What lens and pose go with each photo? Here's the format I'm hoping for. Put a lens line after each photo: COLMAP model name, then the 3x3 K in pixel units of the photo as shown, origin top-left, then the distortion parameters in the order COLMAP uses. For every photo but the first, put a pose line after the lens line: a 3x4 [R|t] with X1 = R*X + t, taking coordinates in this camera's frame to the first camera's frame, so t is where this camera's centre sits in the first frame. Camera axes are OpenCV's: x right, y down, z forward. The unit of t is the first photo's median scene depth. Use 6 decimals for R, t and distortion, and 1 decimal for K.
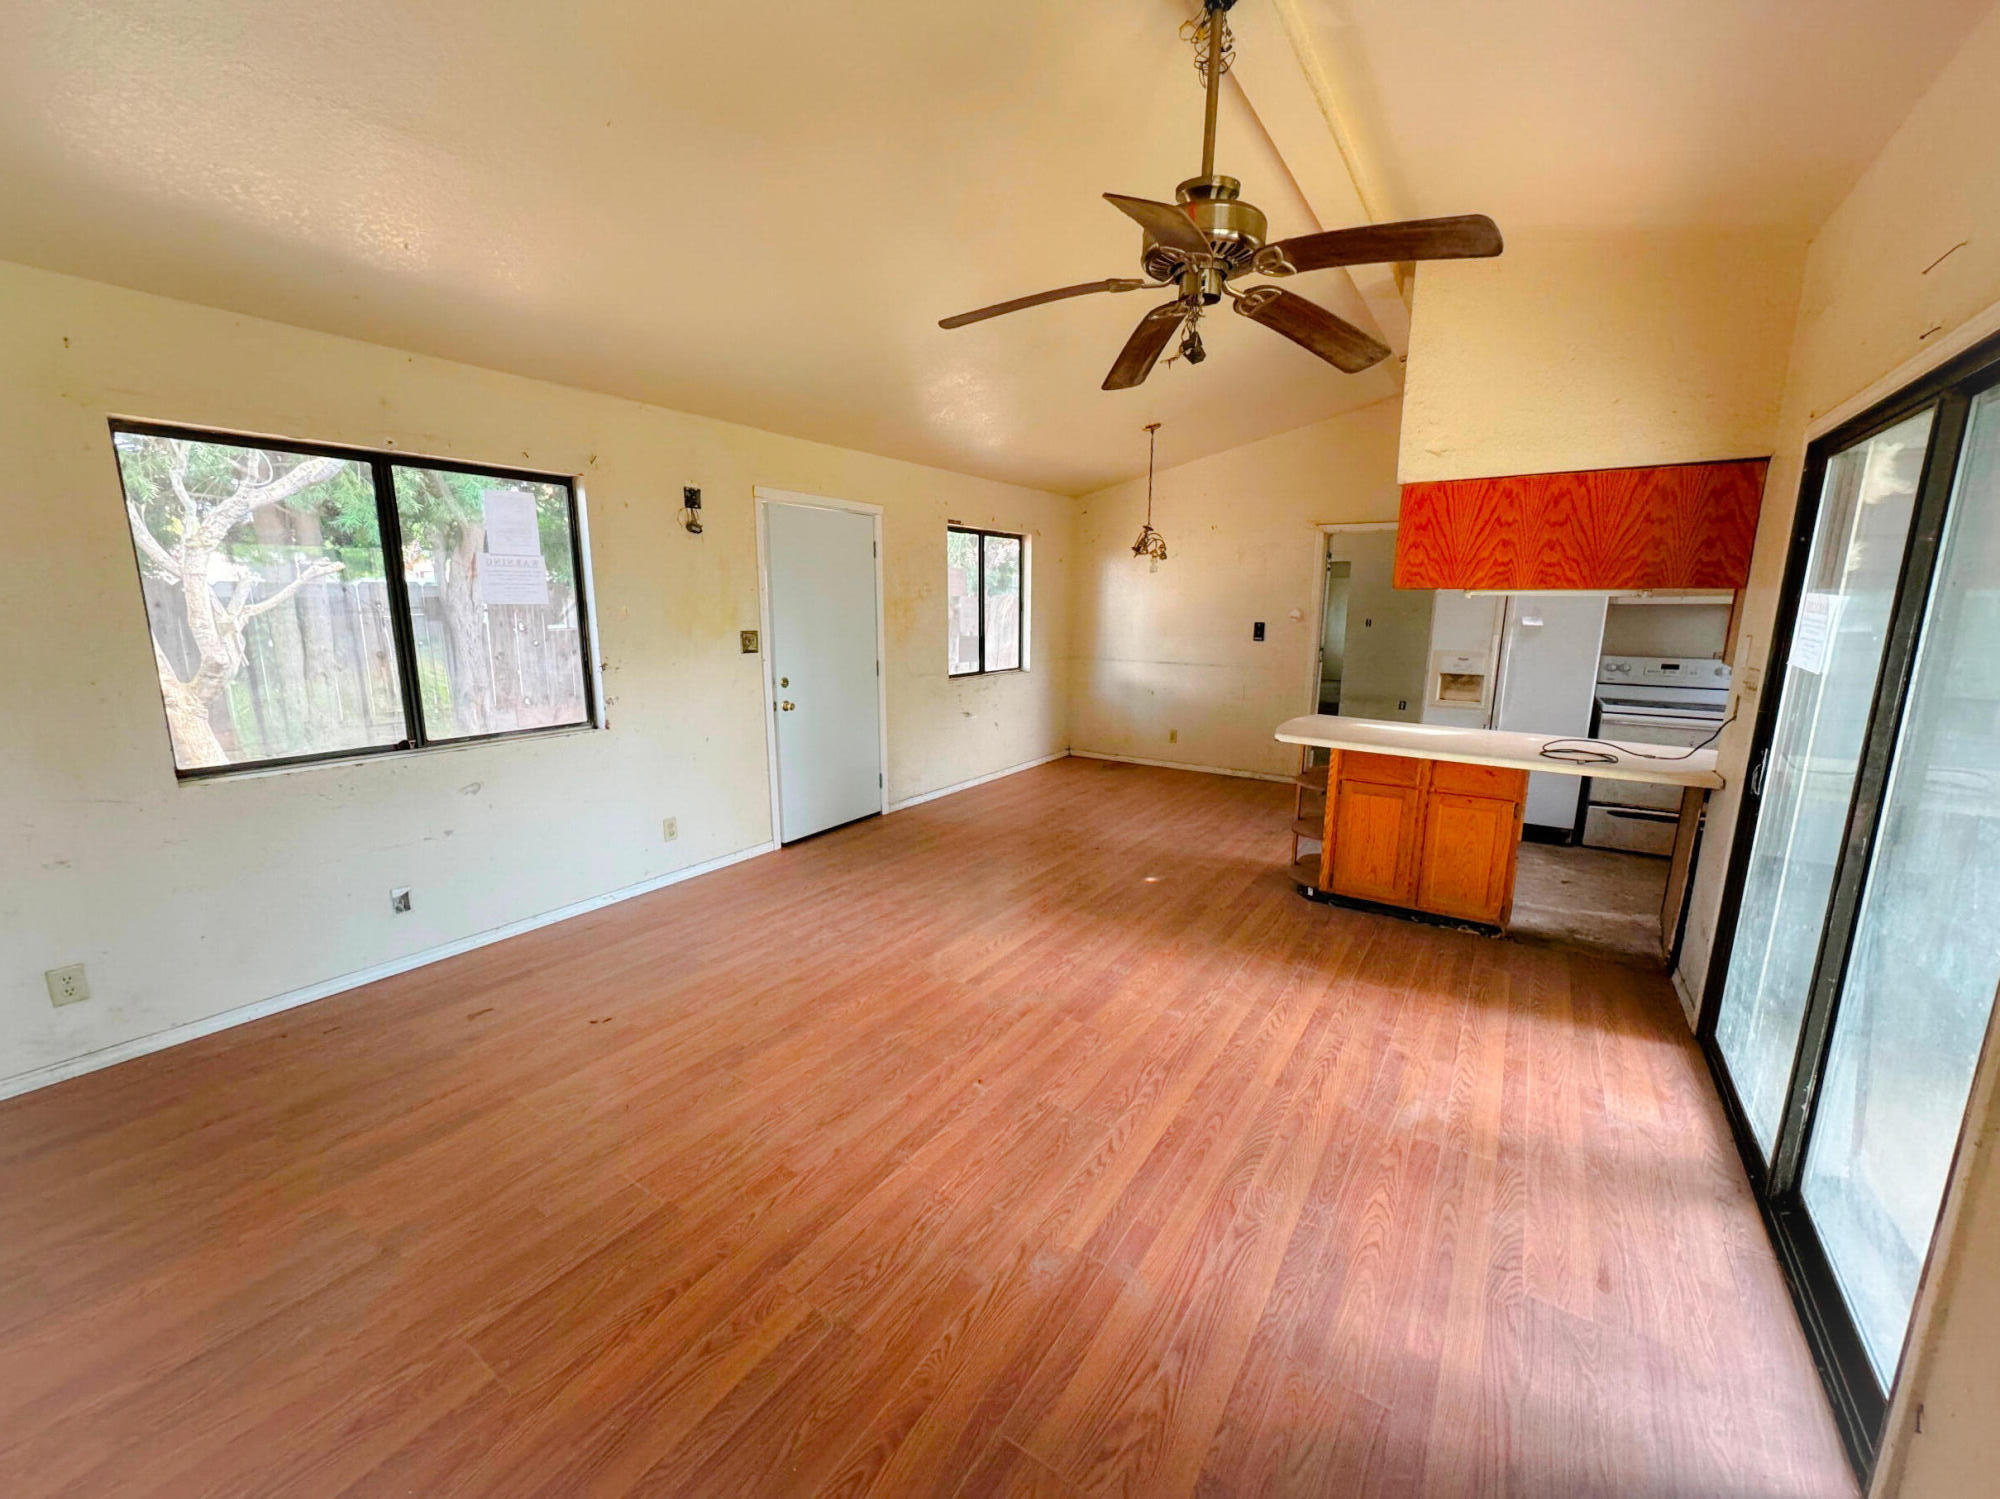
lens RADIAL K [[792.3, 0, 1000.0], [0, 792.3, 749.5], [0, 0, 1]] dist [-0.002093, -0.000347]
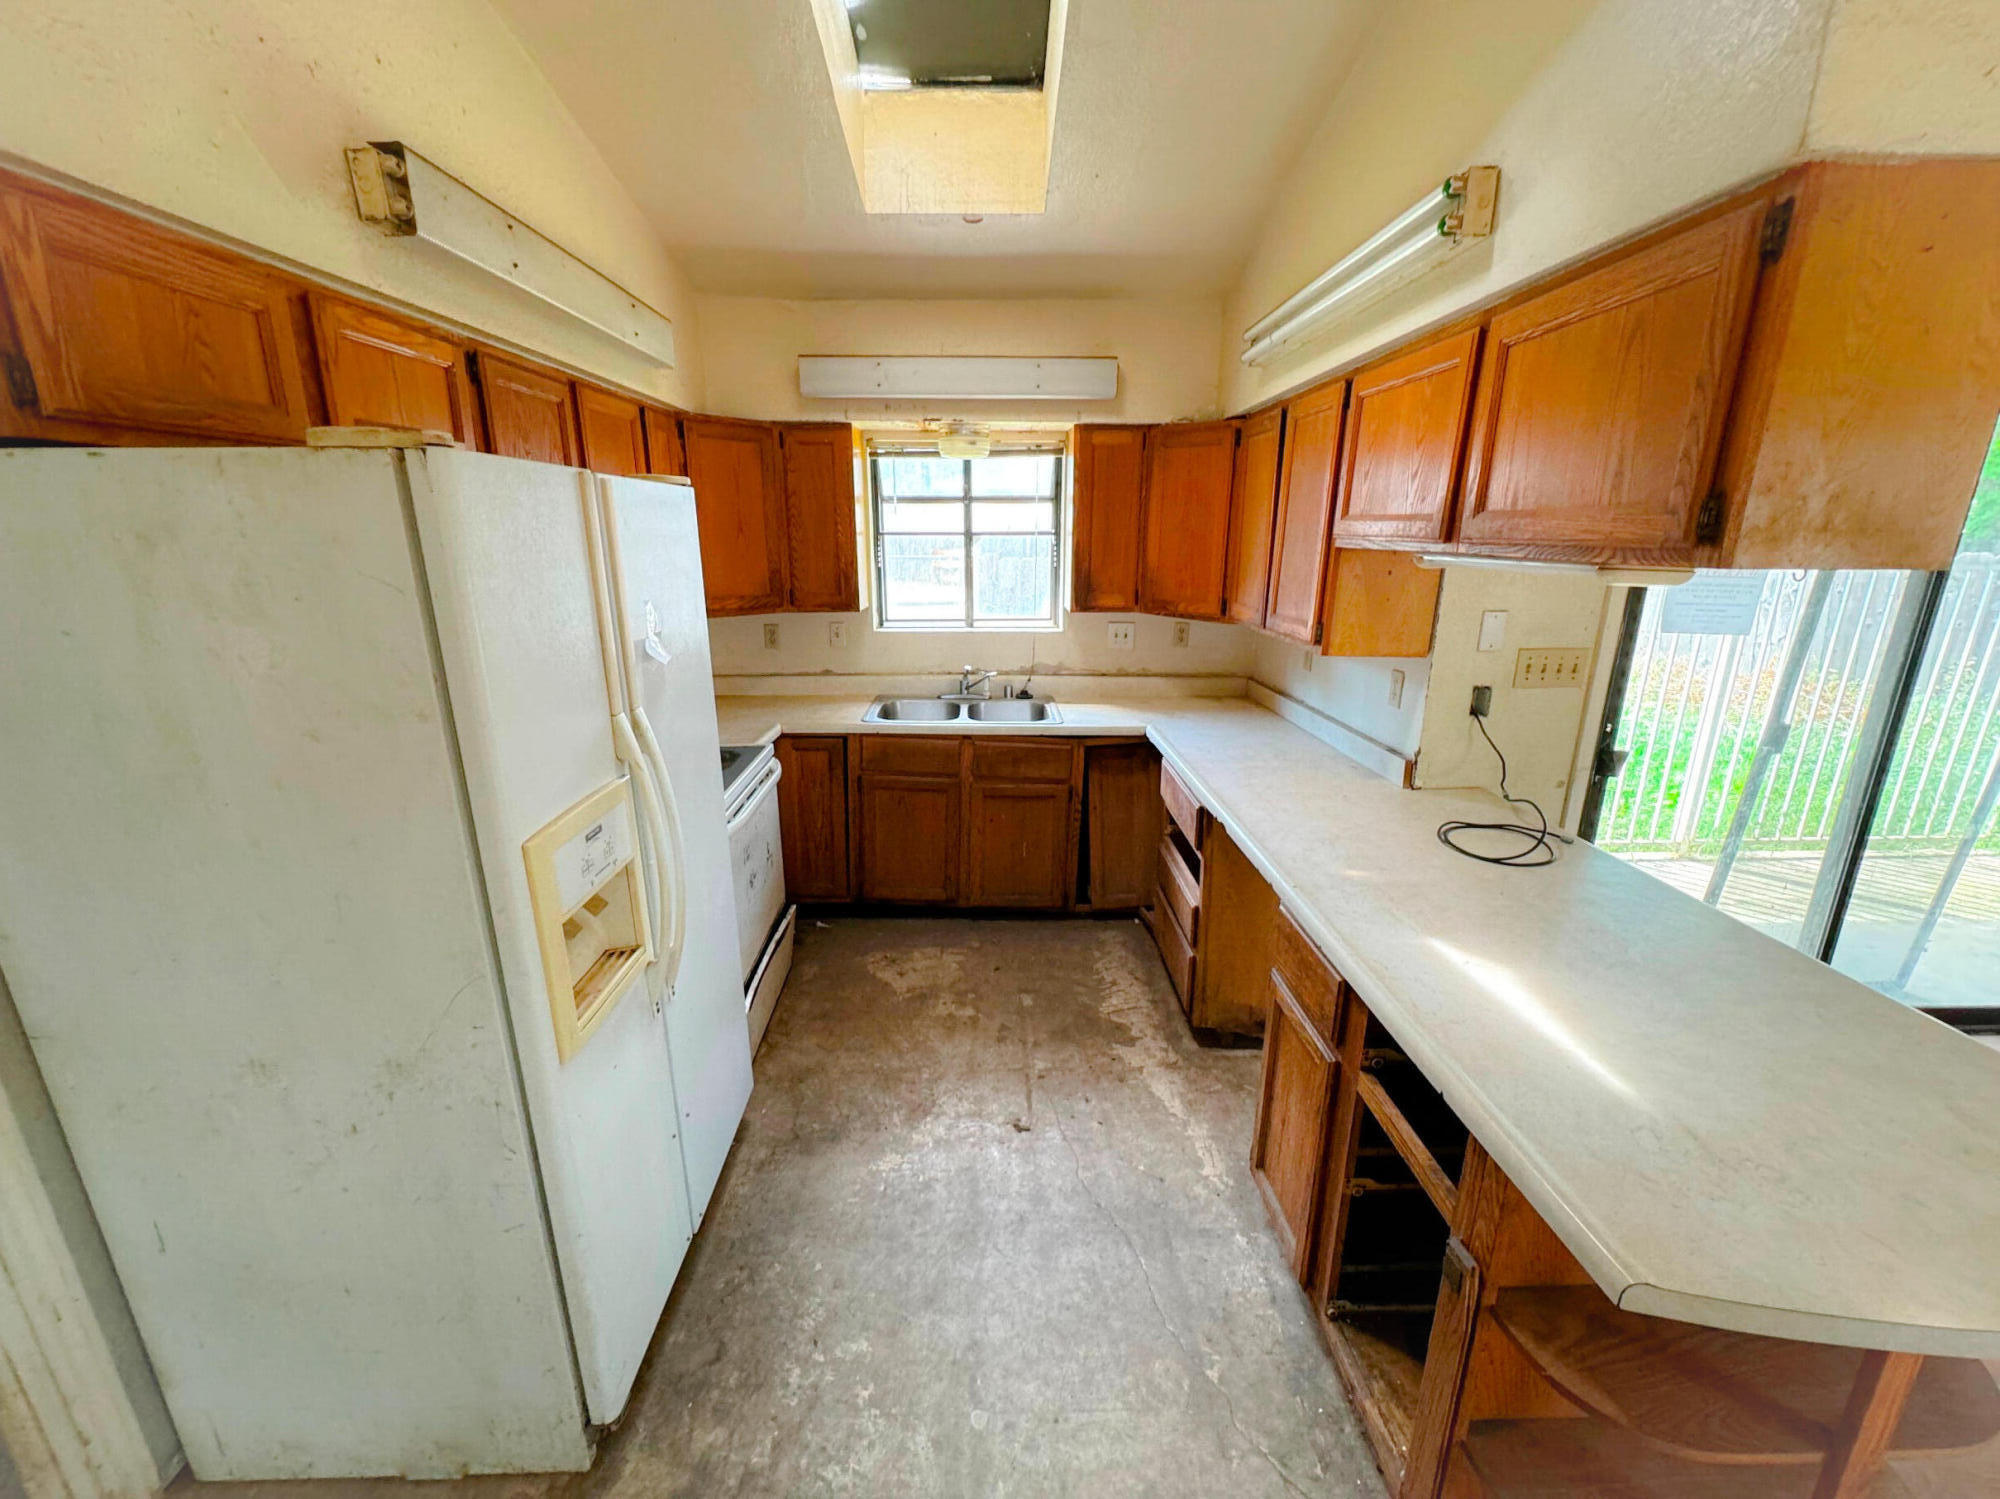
lens RADIAL K [[792.3, 0, 1000.0], [0, 792.3, 749.5], [0, 0, 1]] dist [-0.002093, -0.000347]
pose [[-0.566987, -0.226205, 0.792059, 0.472008], [0.153177, 0.915830, 0.371203, -0.313775], [-0.809359, 0.331793, -0.484614, 1.489994]]
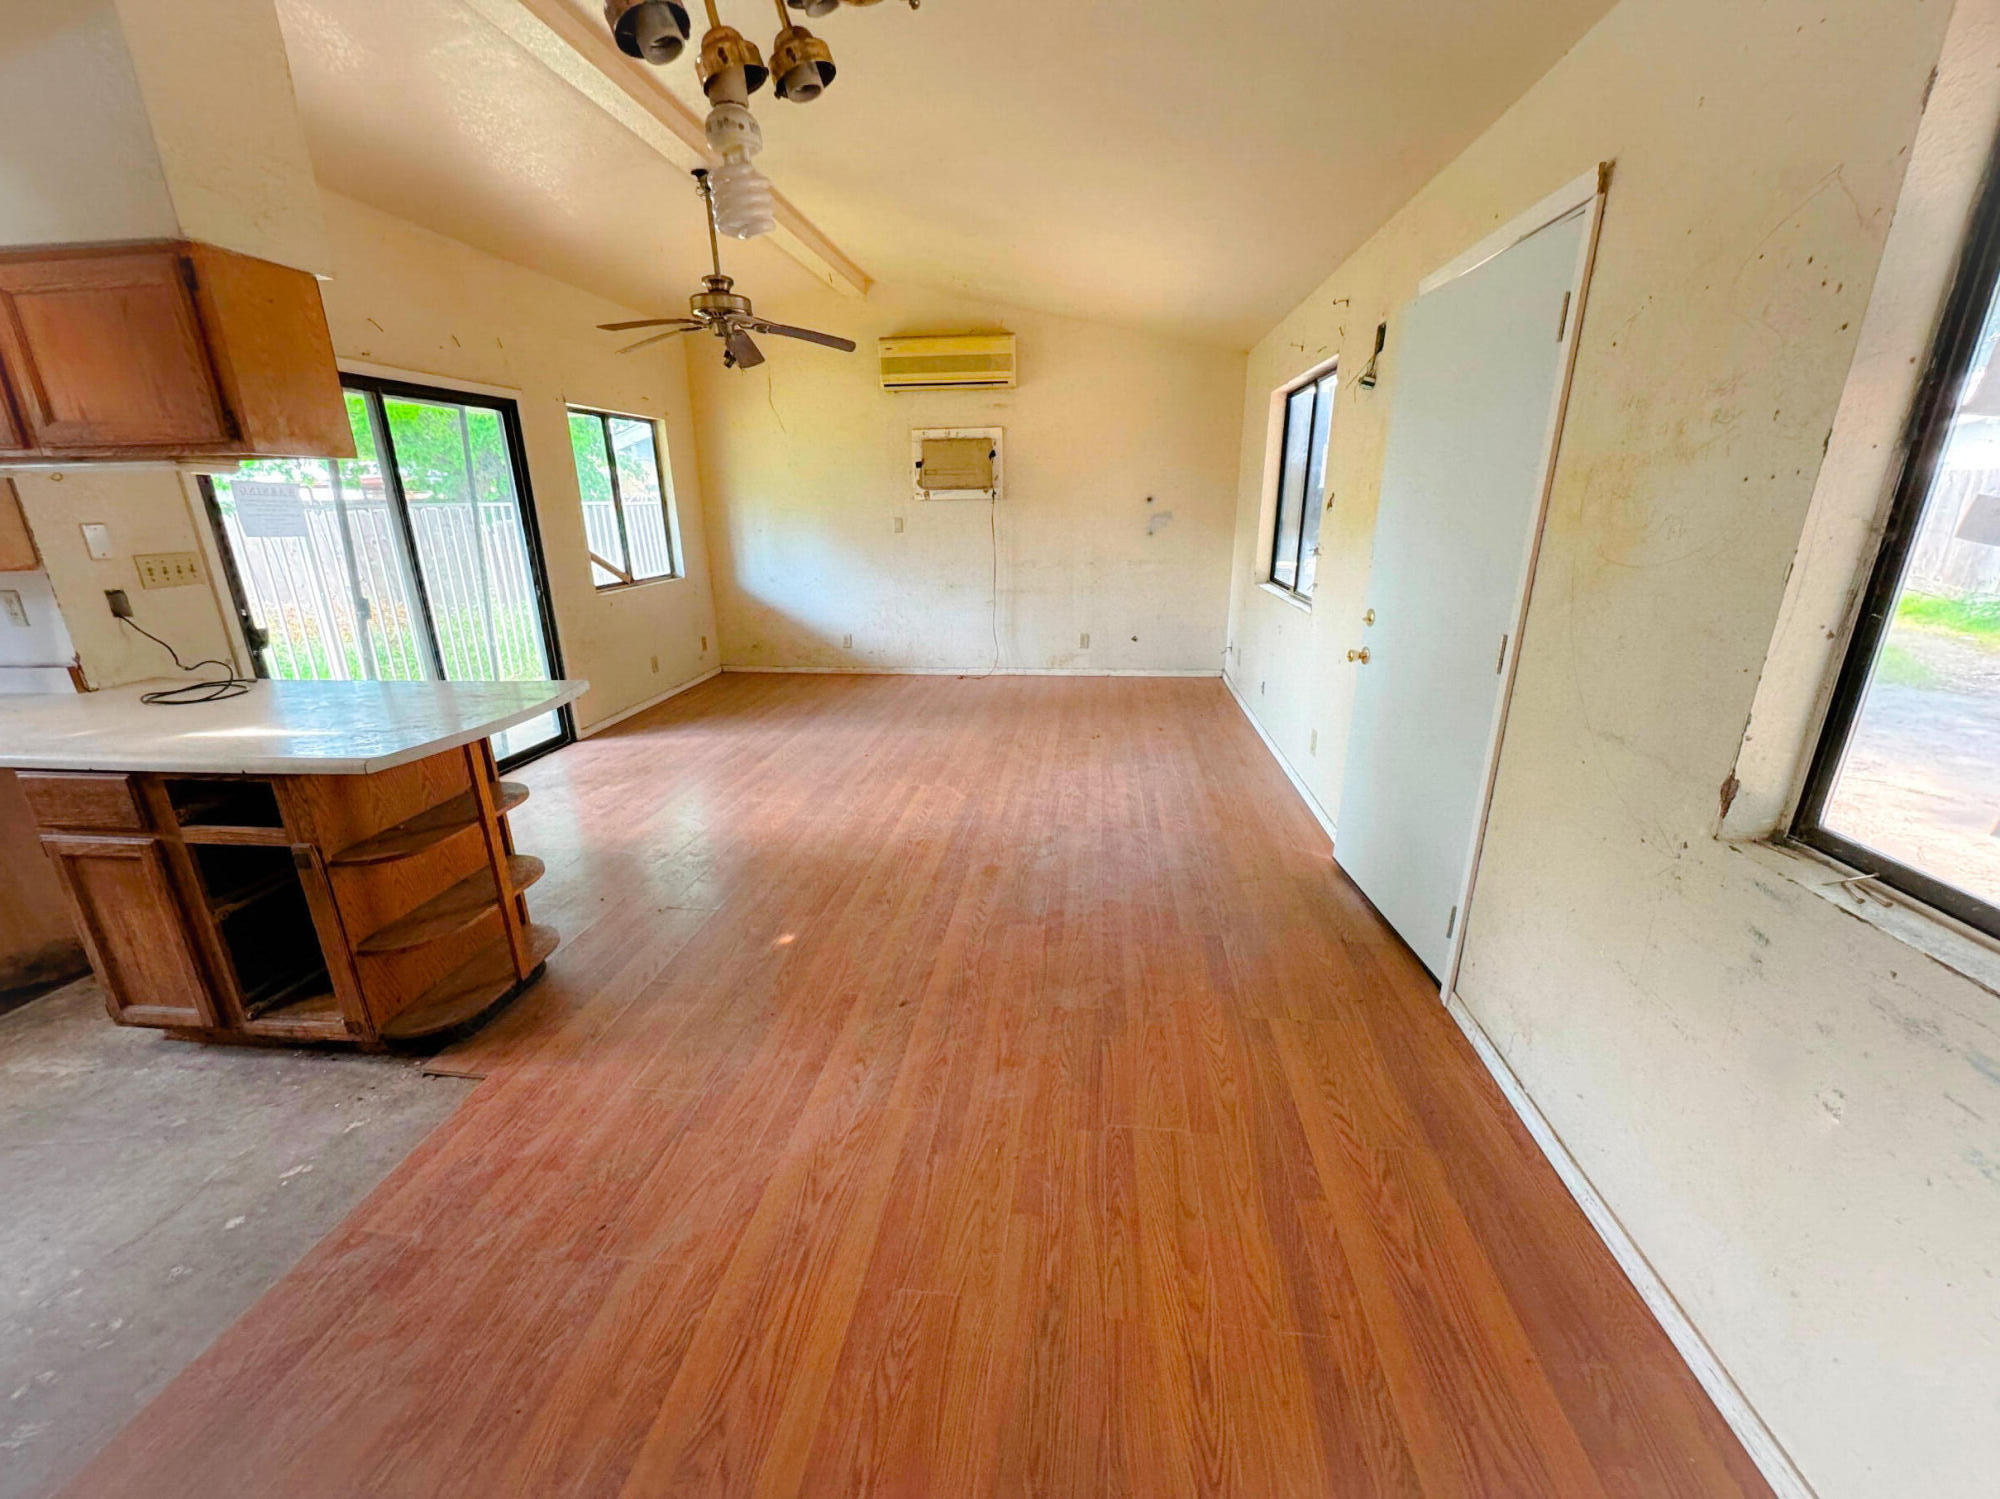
lens RADIAL K [[792.3, 0, 1000.0], [0, 792.3, 749.5], [0, 0, 1]] dist [-0.002093, -0.000347]
pose [[-0.889698, 0.140545, -0.434378, 0.366384], [-0.080860, 0.887888, 0.452899, -0.335724], [0.449331, 0.438067, -0.778588, 1.881273]]
